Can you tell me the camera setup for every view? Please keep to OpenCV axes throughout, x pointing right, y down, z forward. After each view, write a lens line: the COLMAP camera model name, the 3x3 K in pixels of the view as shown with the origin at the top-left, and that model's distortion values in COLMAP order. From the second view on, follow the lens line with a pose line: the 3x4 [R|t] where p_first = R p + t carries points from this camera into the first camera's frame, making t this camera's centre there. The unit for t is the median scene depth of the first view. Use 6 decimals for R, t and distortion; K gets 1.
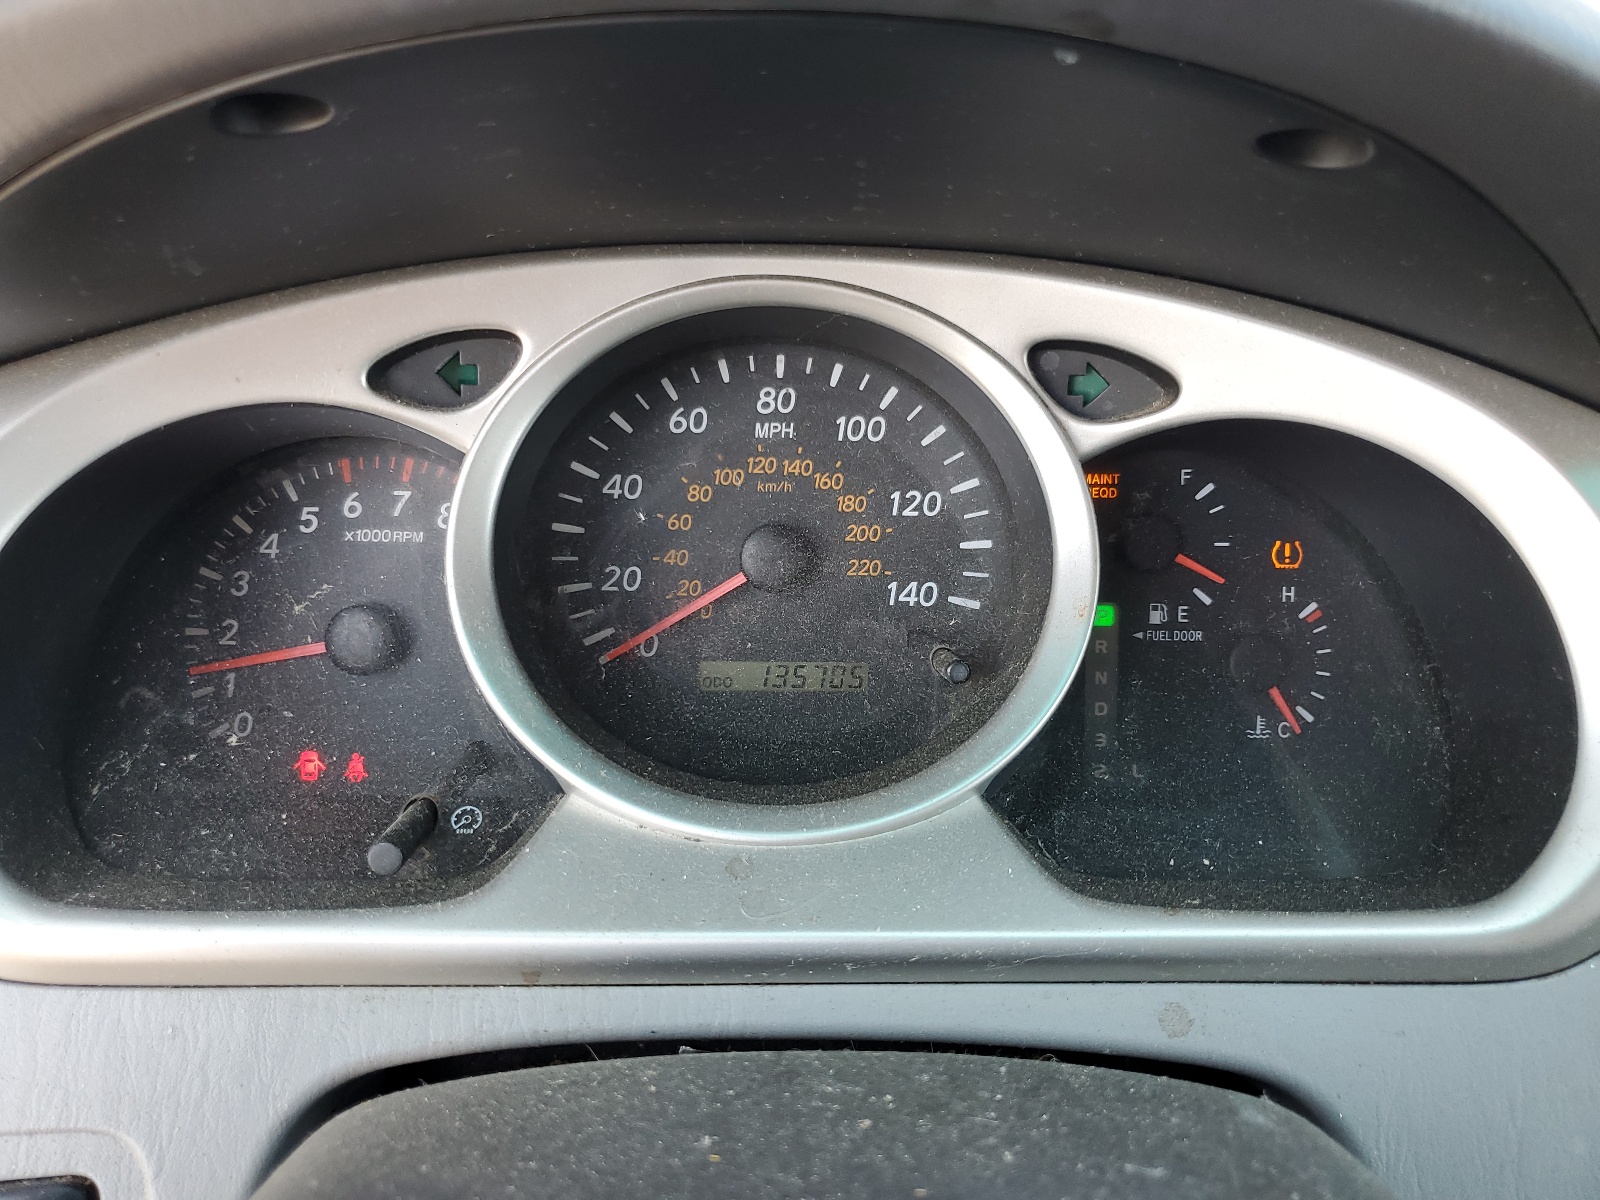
lens RADIAL K [[1211.4, 0, 802.6], [0, 1211.4, 600.4], [0, 0, 1]] dist [-0.003299, -0.001727]
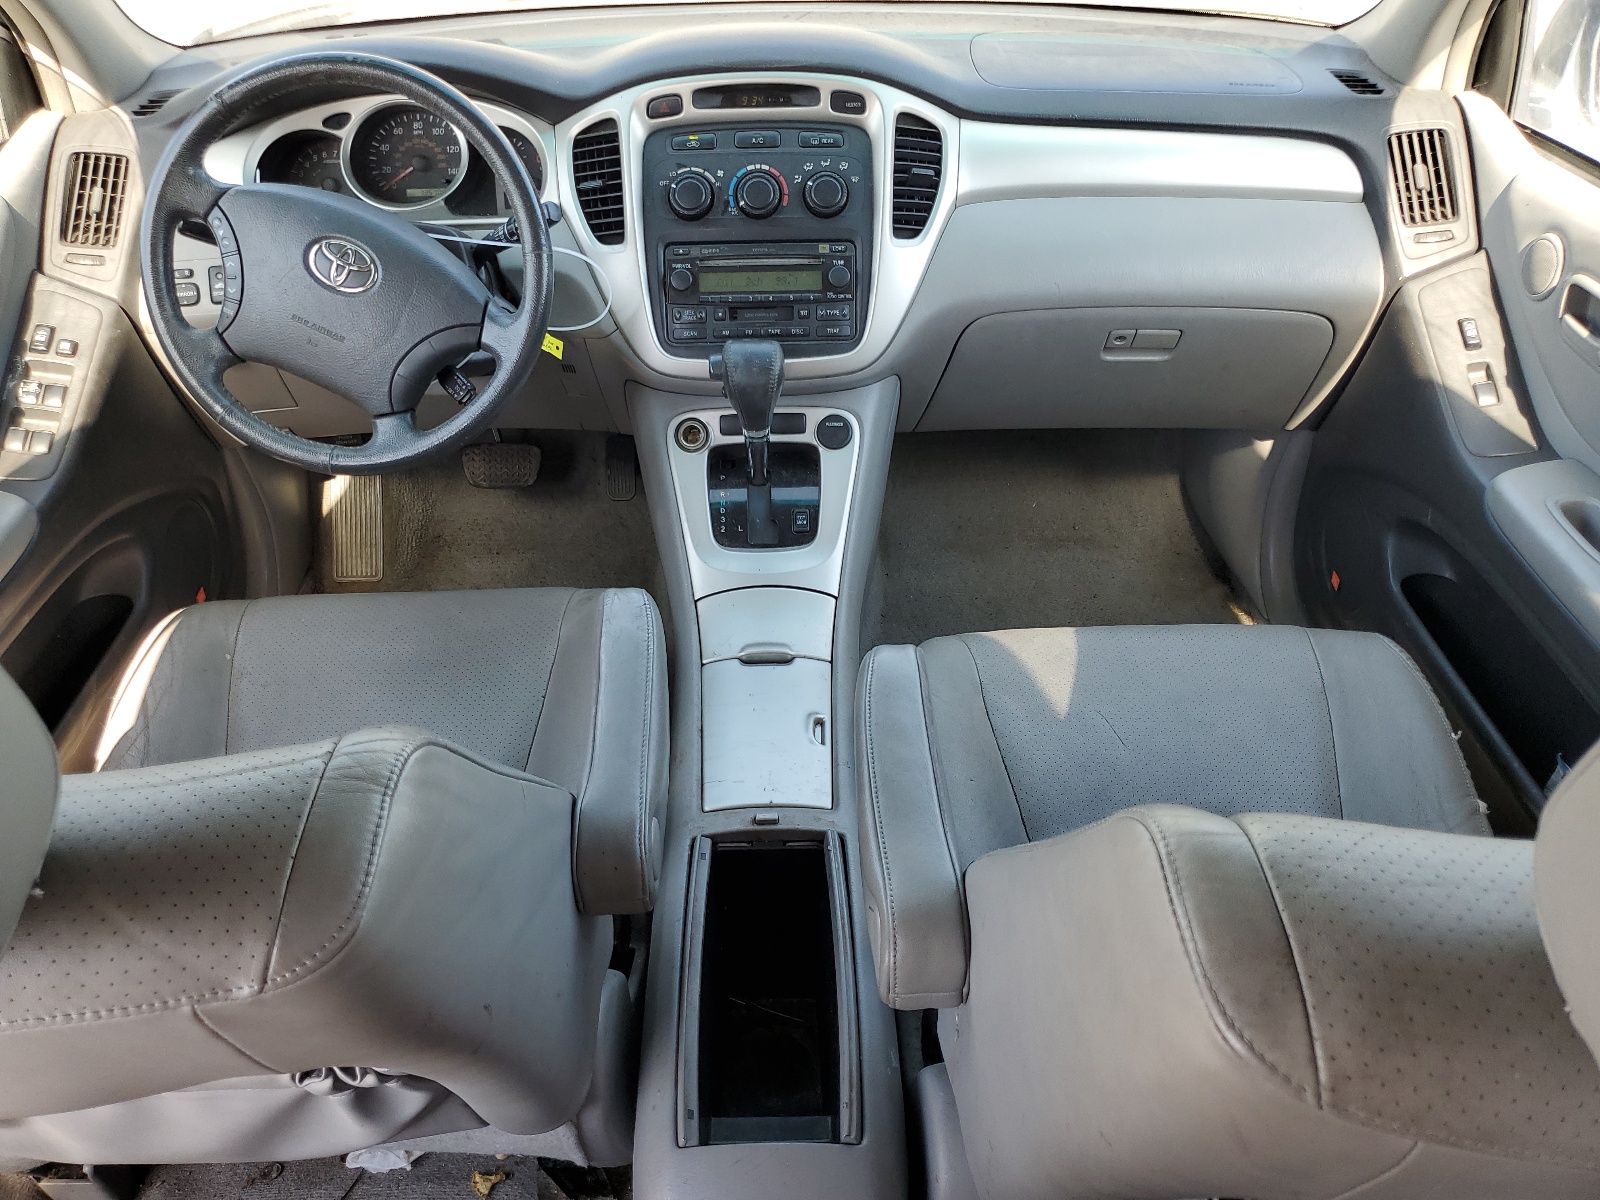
lens RADIAL K [[1211.4, 0, 796.8], [0, 1211.4, 600.5], [0, 0, 1]] dist [-0.003299, -0.001727]
pose [[0.998497, -0.028554, -0.046775, 1.504460], [0.037202, 0.979908, 0.195948, 0.711833], [0.040240, -0.197394, 0.979498, -3.566196]]
